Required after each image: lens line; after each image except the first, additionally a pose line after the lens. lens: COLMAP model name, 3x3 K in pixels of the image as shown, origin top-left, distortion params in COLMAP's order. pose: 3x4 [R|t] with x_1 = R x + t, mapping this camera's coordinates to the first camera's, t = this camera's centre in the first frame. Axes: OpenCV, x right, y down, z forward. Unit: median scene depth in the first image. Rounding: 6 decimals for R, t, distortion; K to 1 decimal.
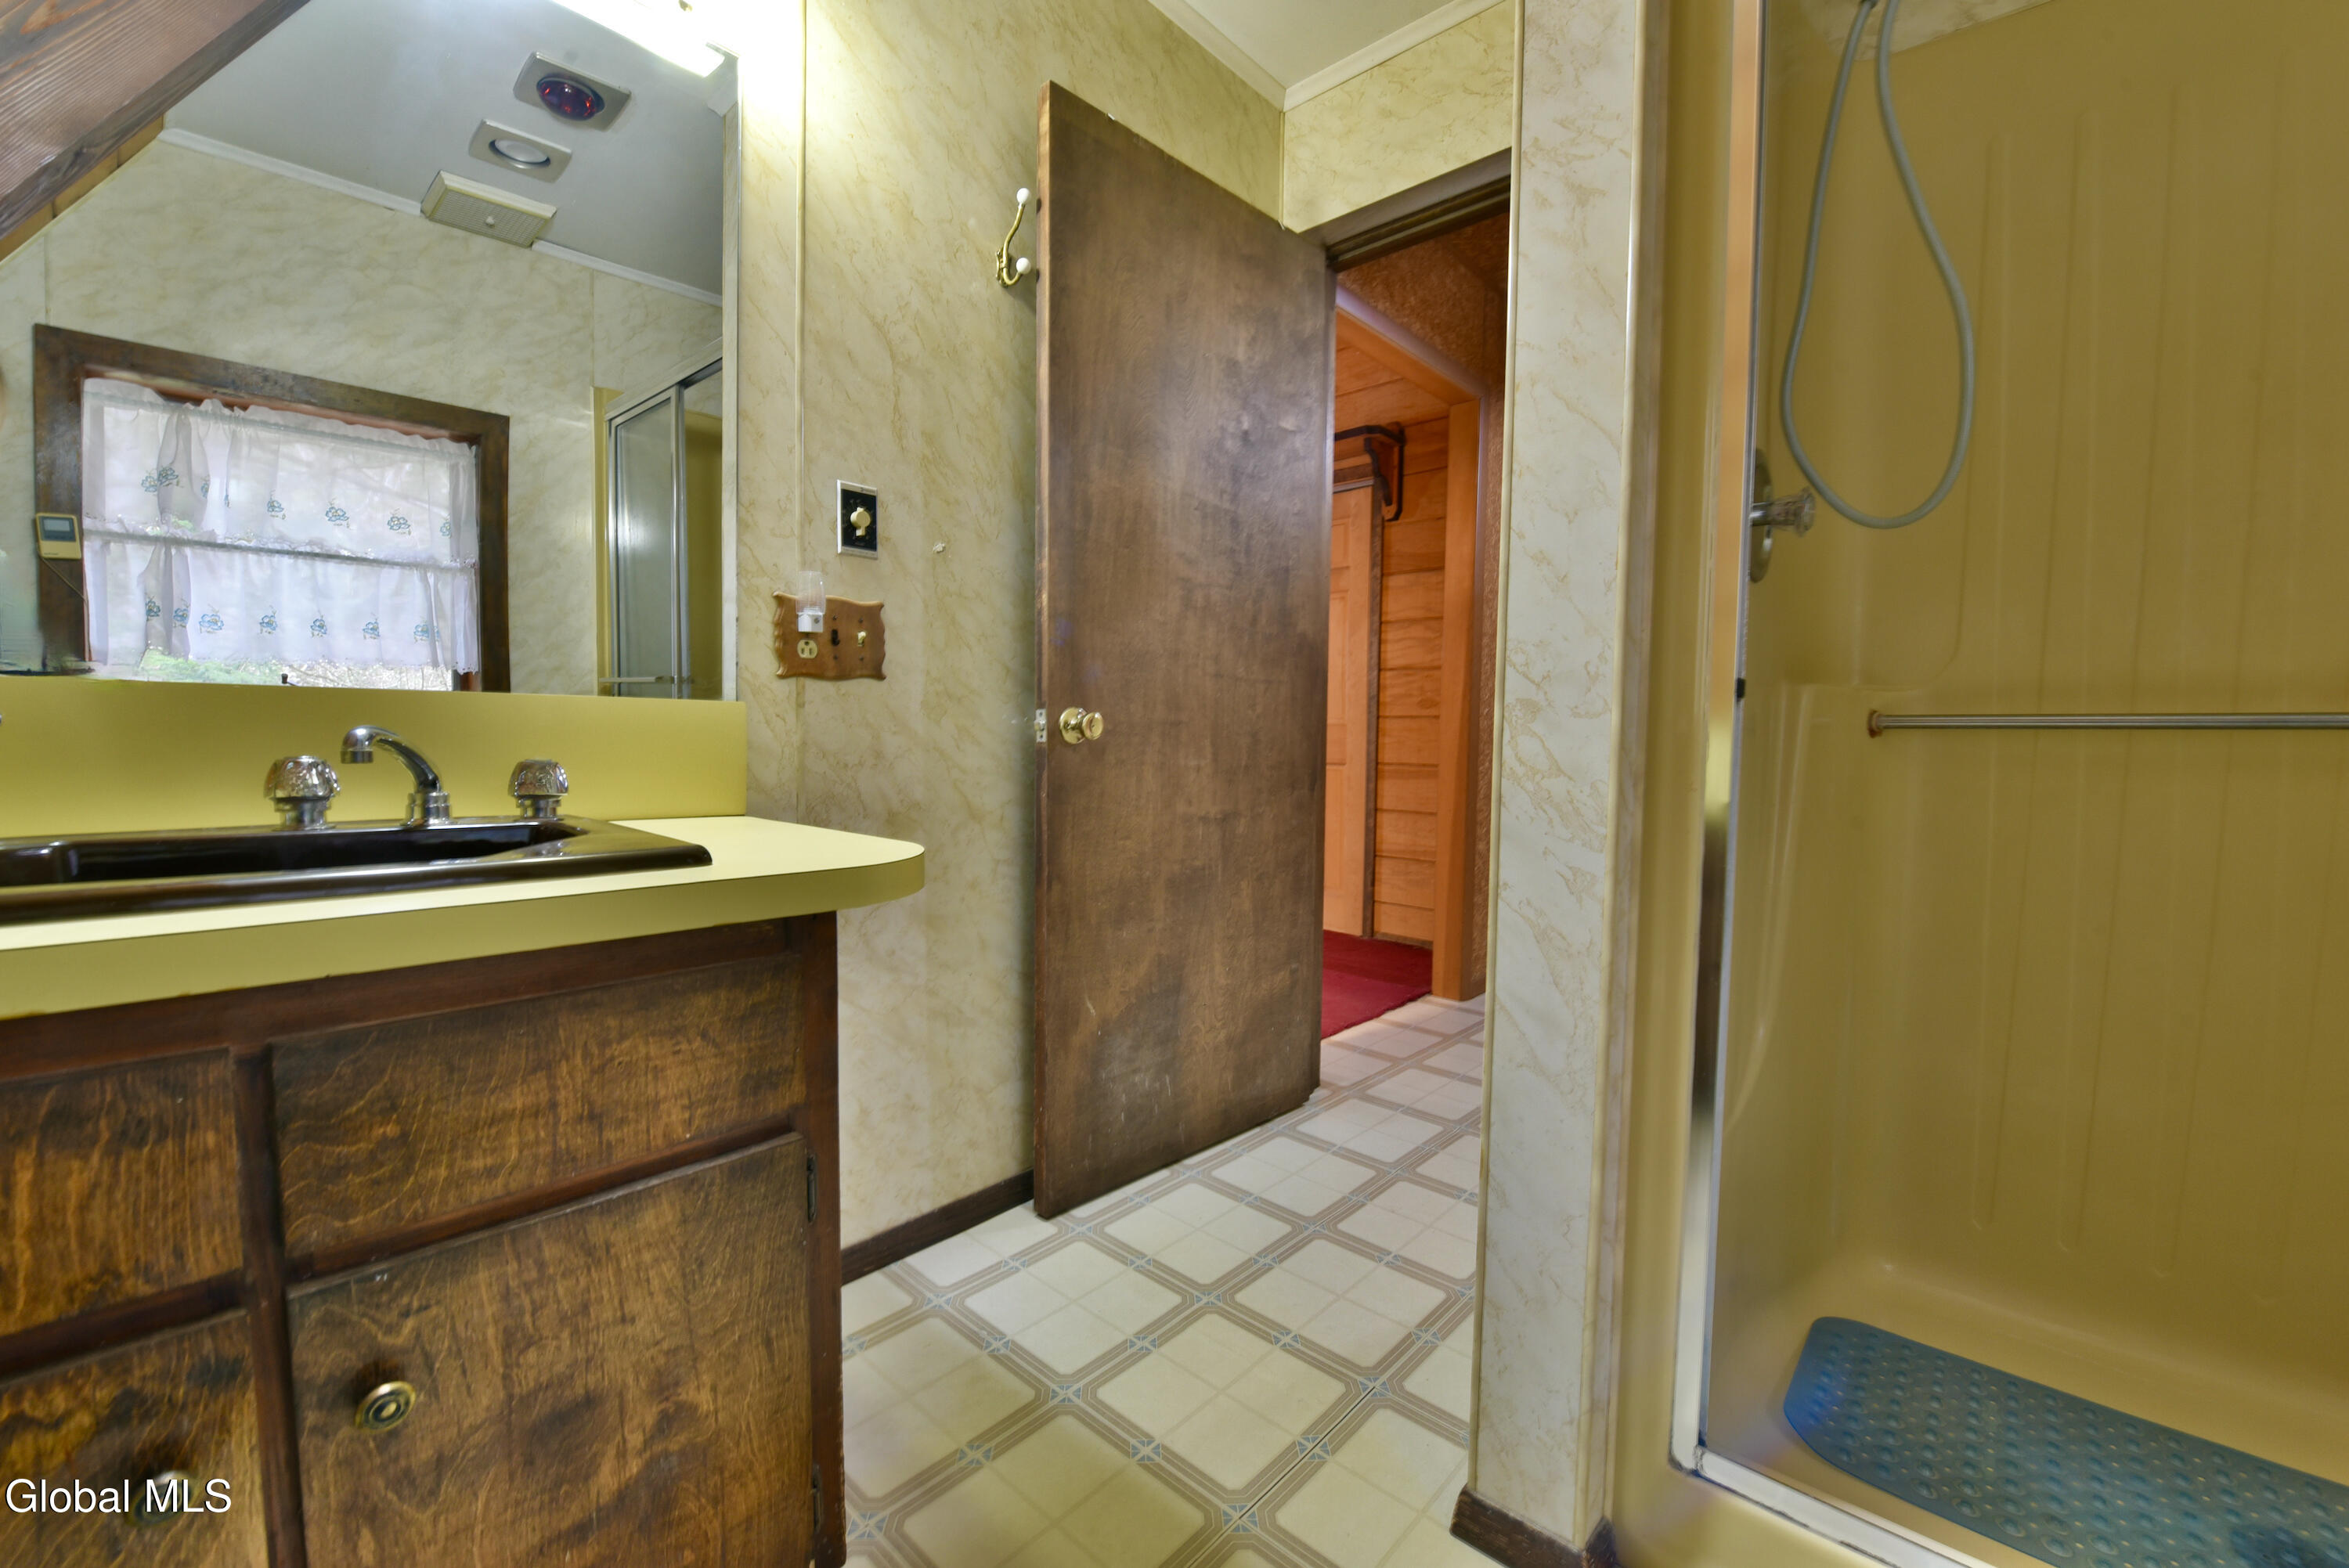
lens RADIAL K [[938.9, 0, 1179.9], [0, 938.9, 779.7], [0, 0, 1]] dist [-0.020960, -0.001004]
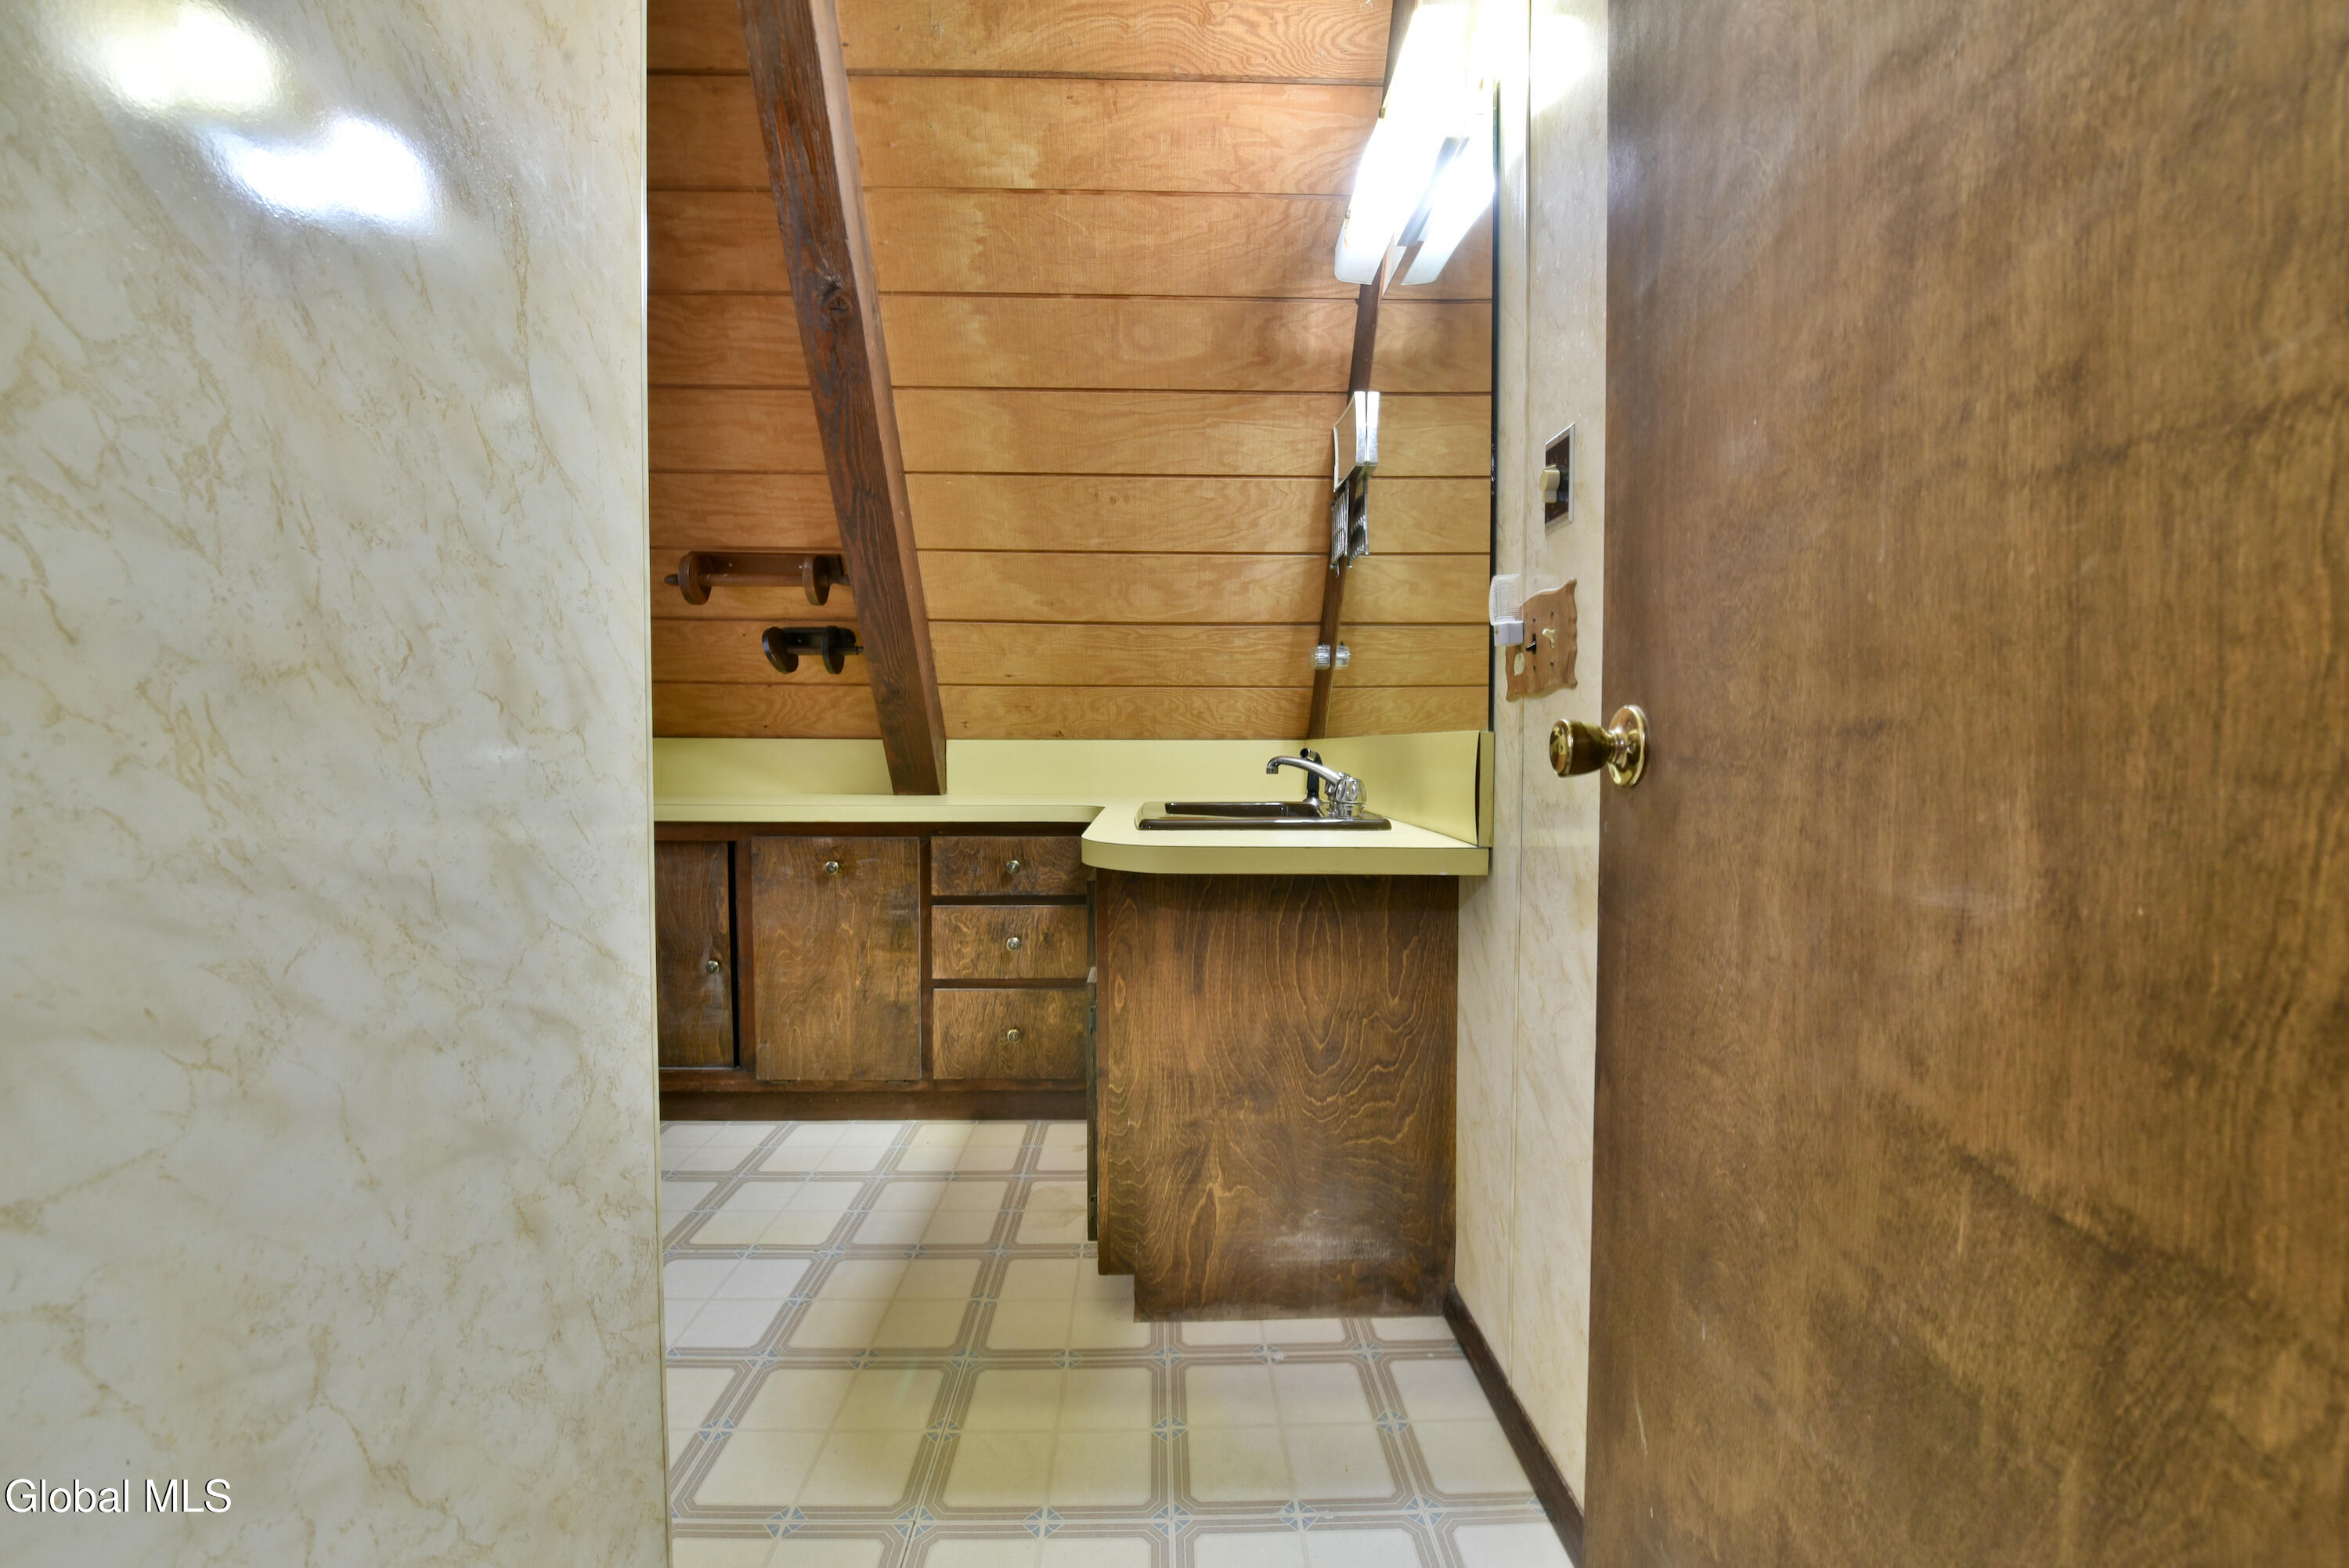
lens RADIAL K [[938.9, 0, 1180.4], [0, 938.9, 782.9], [0, 0, 1]] dist [-0.020960, -0.001004]
pose [[-0.726666, 0.002837, -0.686985, 0.316375], [-0.052724, 0.996812, 0.059887, -0.051572], [0.684965, 0.079738, -0.724199, 1.079420]]
